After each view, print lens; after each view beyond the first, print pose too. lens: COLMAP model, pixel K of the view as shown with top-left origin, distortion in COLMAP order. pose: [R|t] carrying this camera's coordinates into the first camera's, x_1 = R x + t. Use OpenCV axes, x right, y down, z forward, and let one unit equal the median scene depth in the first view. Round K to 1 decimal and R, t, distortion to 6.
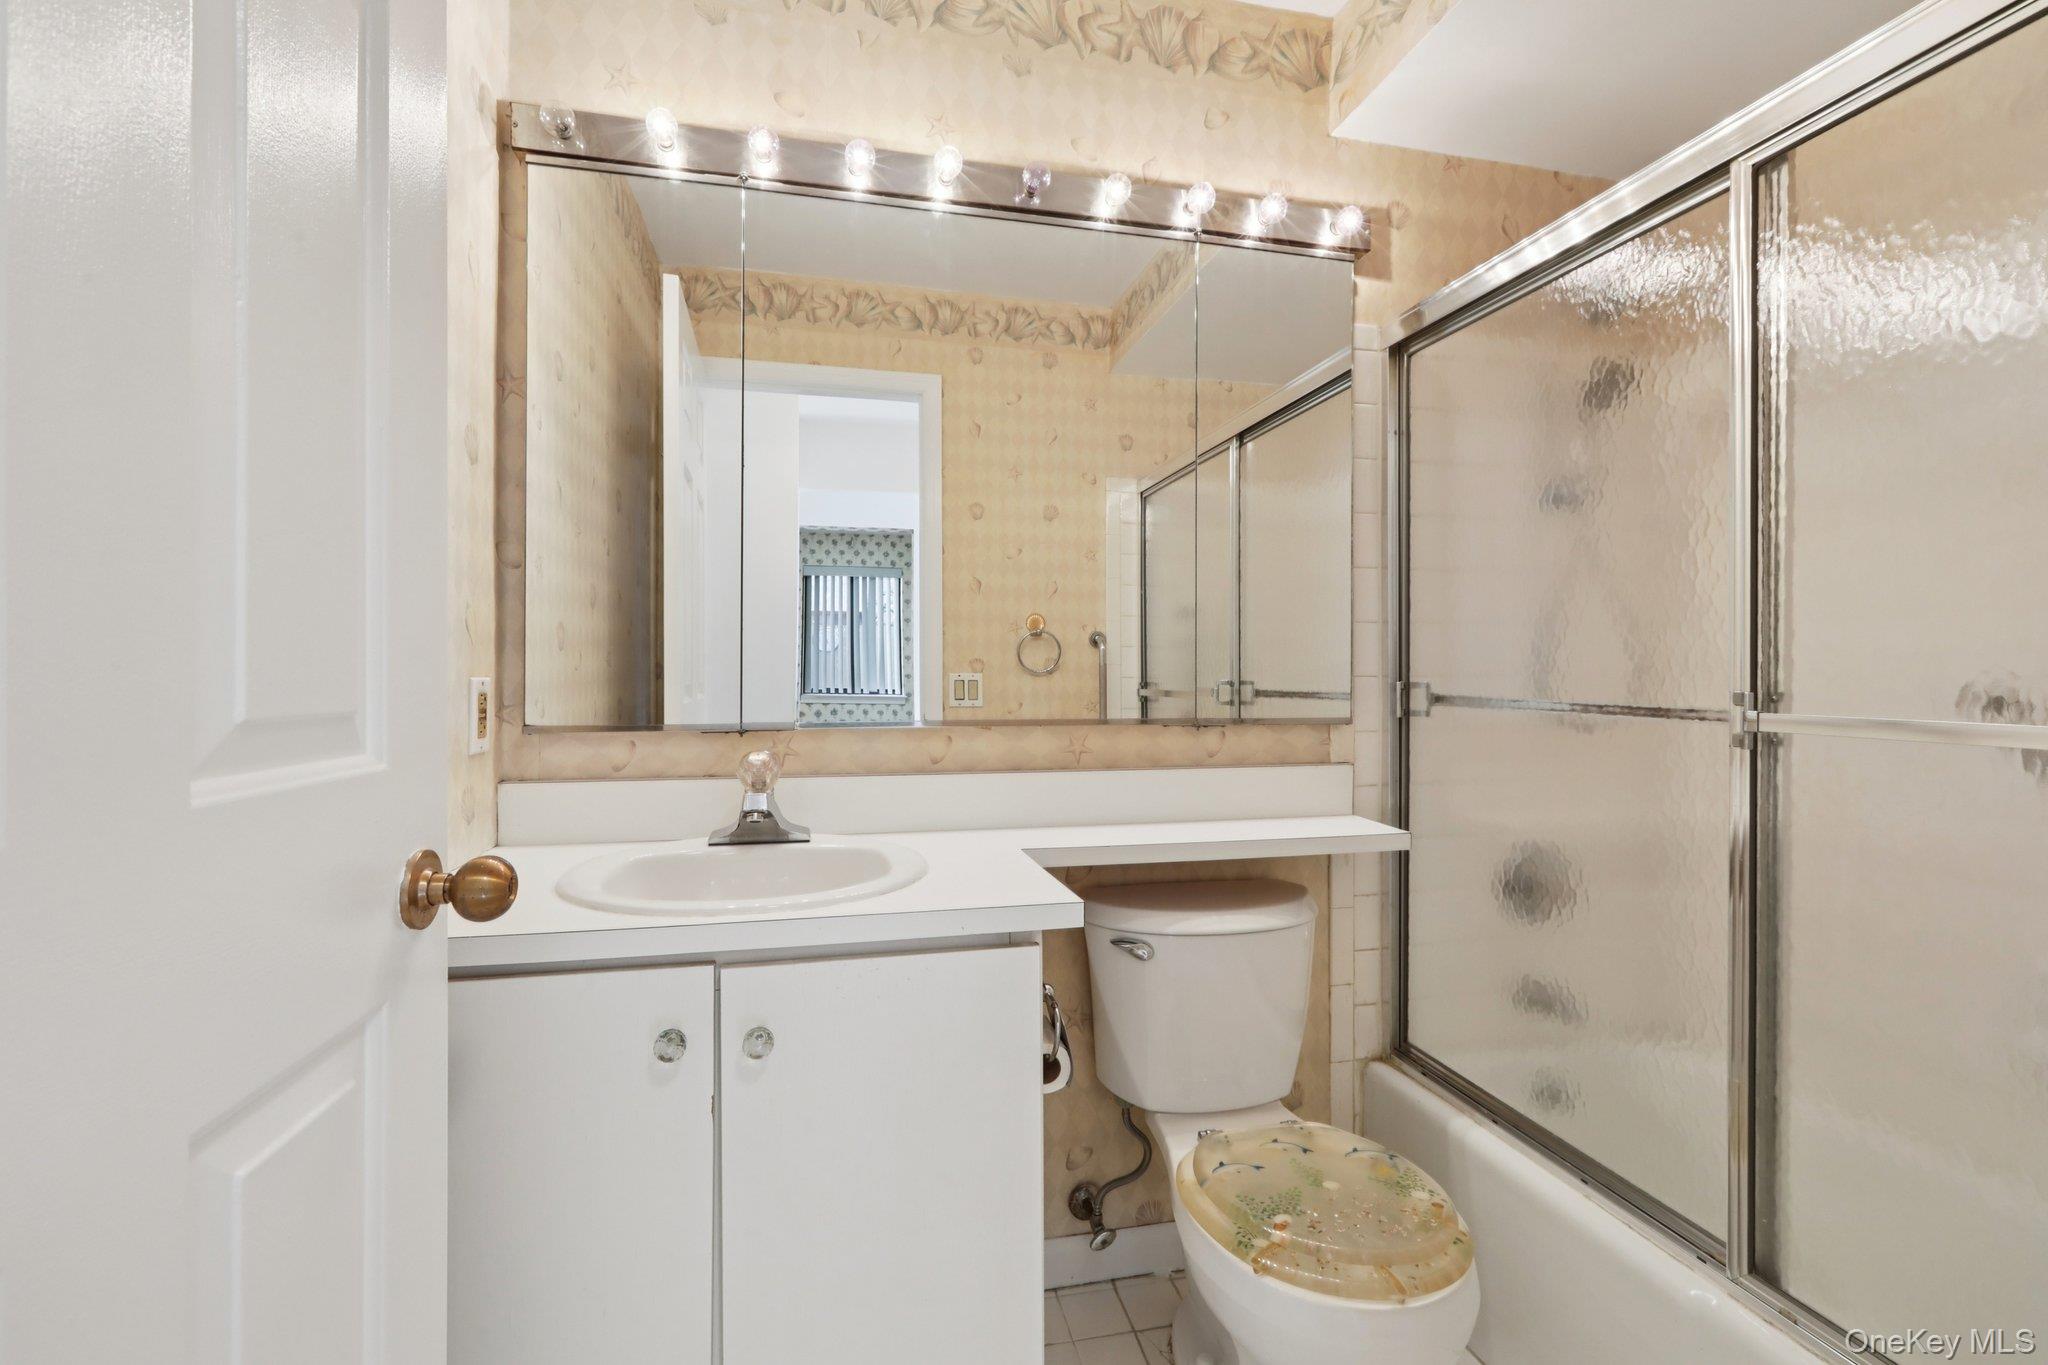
lens RADIAL K [[962.8, 0, 1024.0], [0, 962.8, 682.5], [0, 0, 1]] dist [0.001737, 0.000782]
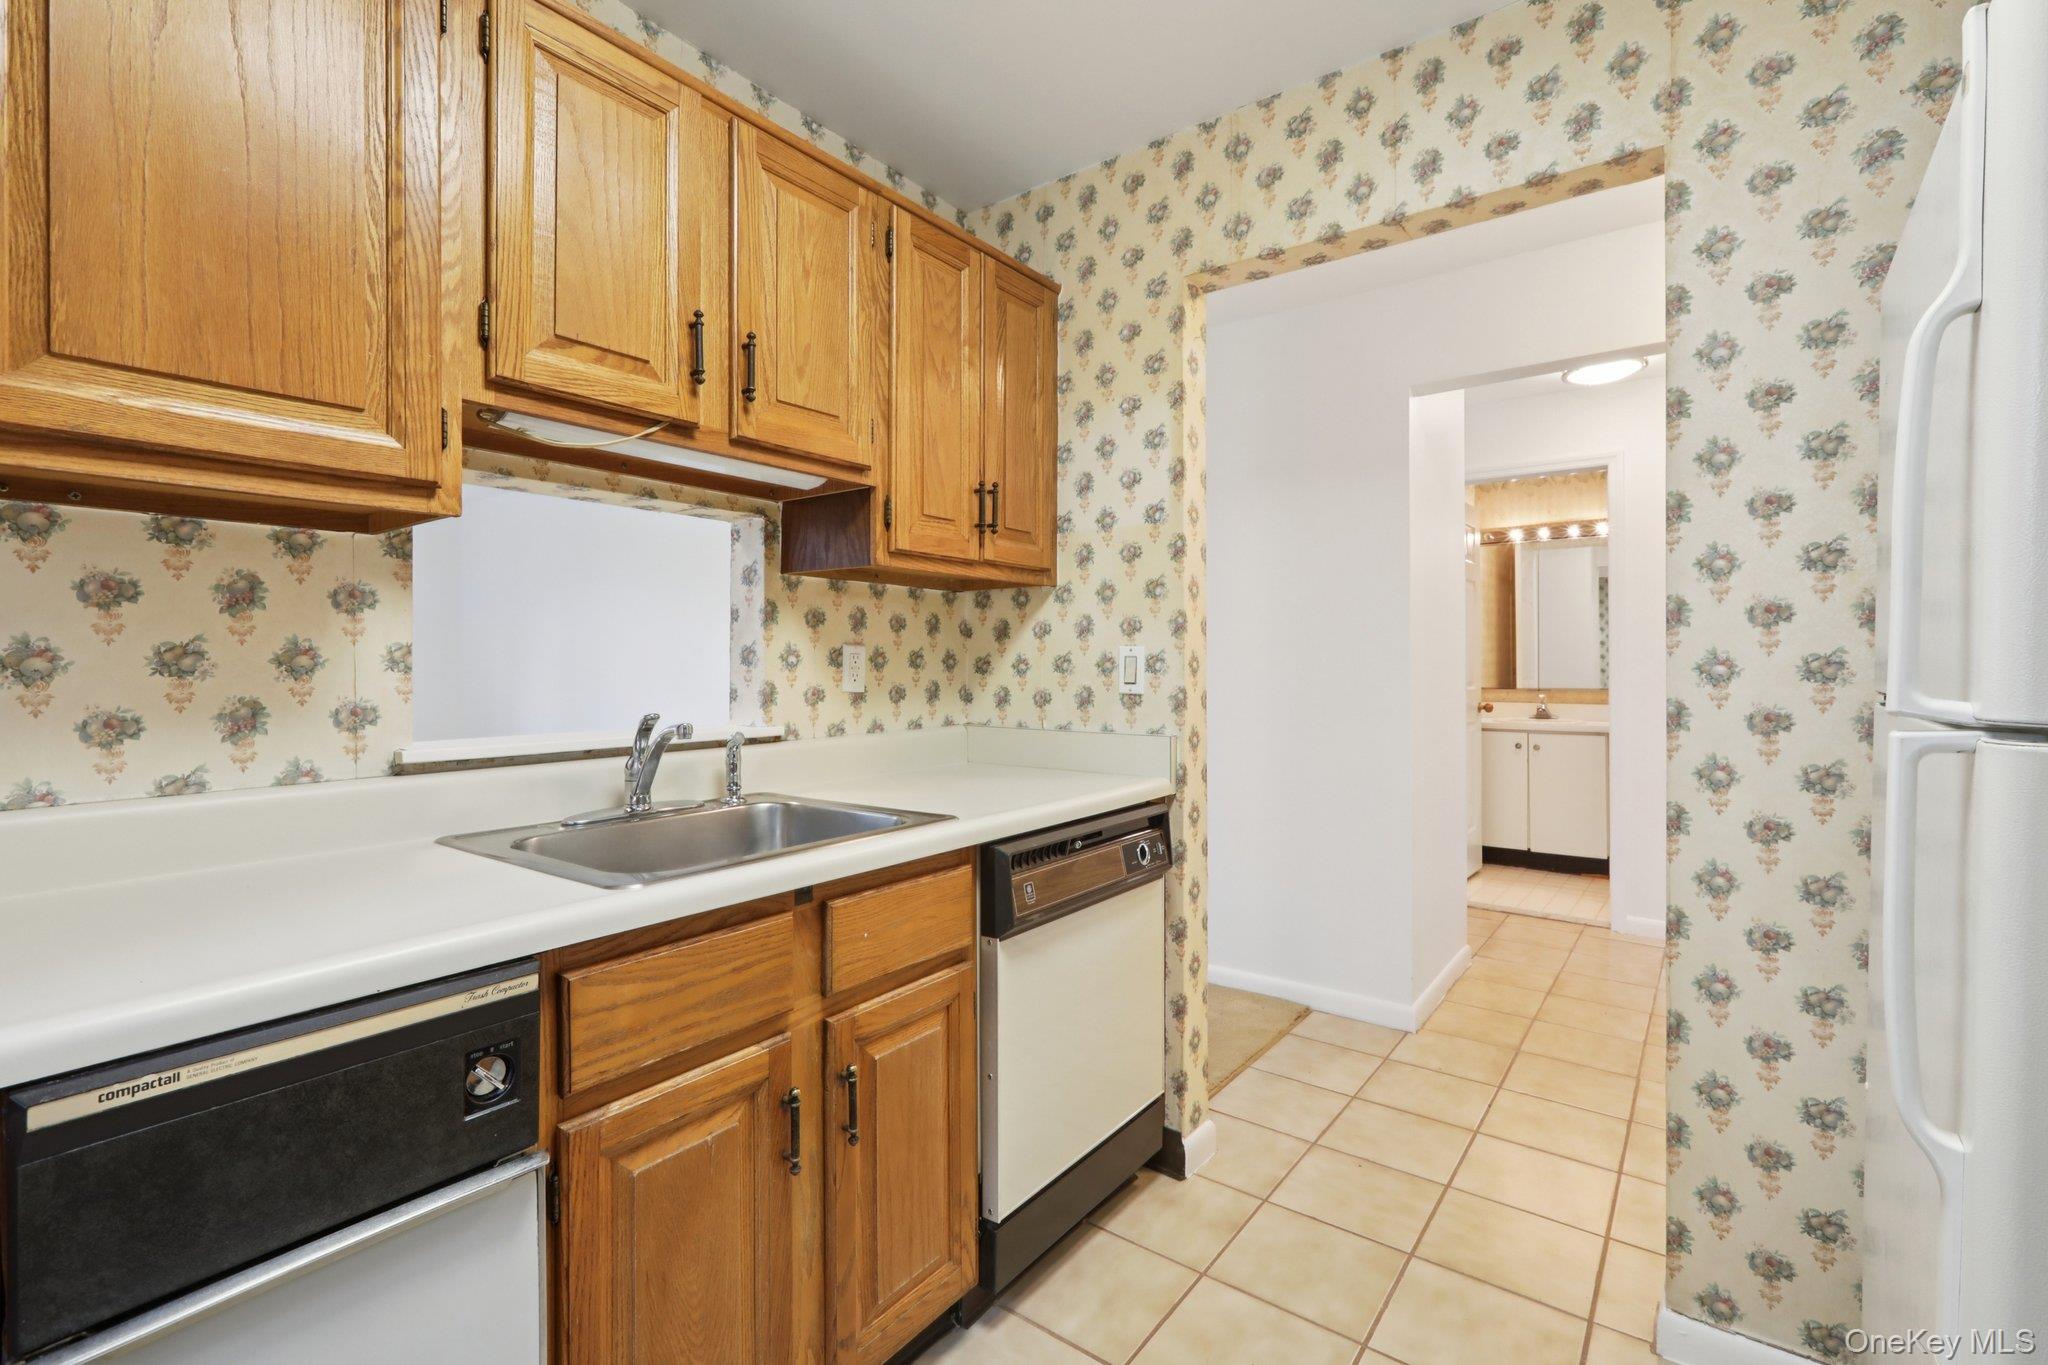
lens RADIAL K [[930.0, 0, 1024.0], [0, 930.0, 682.5], [0, 0, 1]] dist [0.001233, 0.000335]
pose [[0.667327, 0.003113, -0.744758, 1.157283], [0.009991, 0.999864, 0.013132, -0.045264], [0.744698, -0.016204, 0.667205, -3.147483]]
